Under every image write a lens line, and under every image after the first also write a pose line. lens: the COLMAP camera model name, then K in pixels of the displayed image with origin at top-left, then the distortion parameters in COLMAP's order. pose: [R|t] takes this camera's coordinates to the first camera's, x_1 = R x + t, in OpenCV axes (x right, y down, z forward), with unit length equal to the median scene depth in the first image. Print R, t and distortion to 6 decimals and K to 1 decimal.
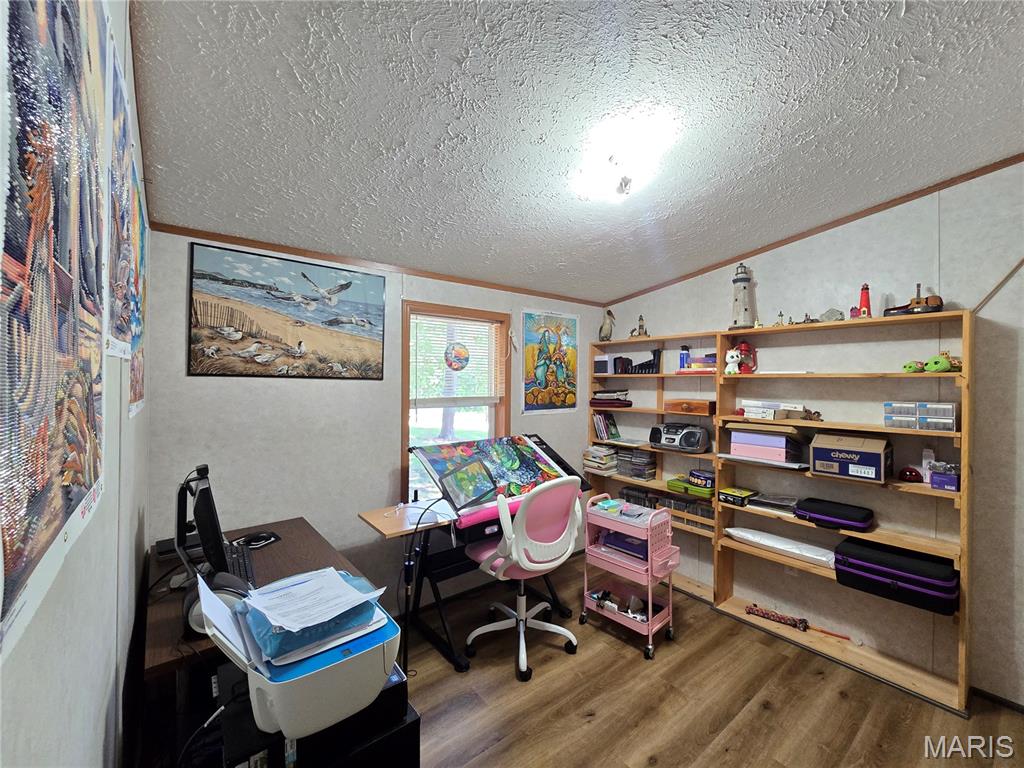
lens RADIAL K [[420.2, 0, 508.6], [0, 420.2, 379.3], [0, 0, 1]] dist [-0.004831, 0.000092]
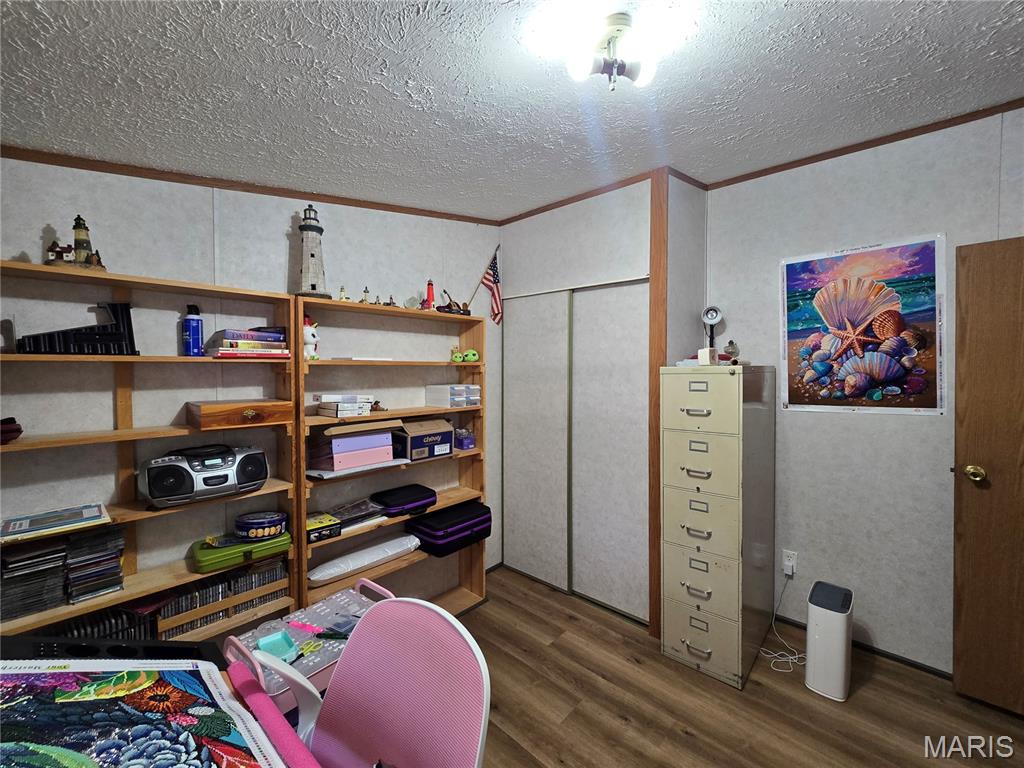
lens RADIAL K [[420.2, 0, 505.1], [0, 420.2, 383.8], [0, 0, 1]] dist [-0.004831, 0.000092]
pose [[-0.158068, -0.041118, 0.986572, -0.236078], [-0.000756, 0.999137, 0.041521, -0.001329], [-0.987428, 0.005818, -0.157962, 0.852920]]
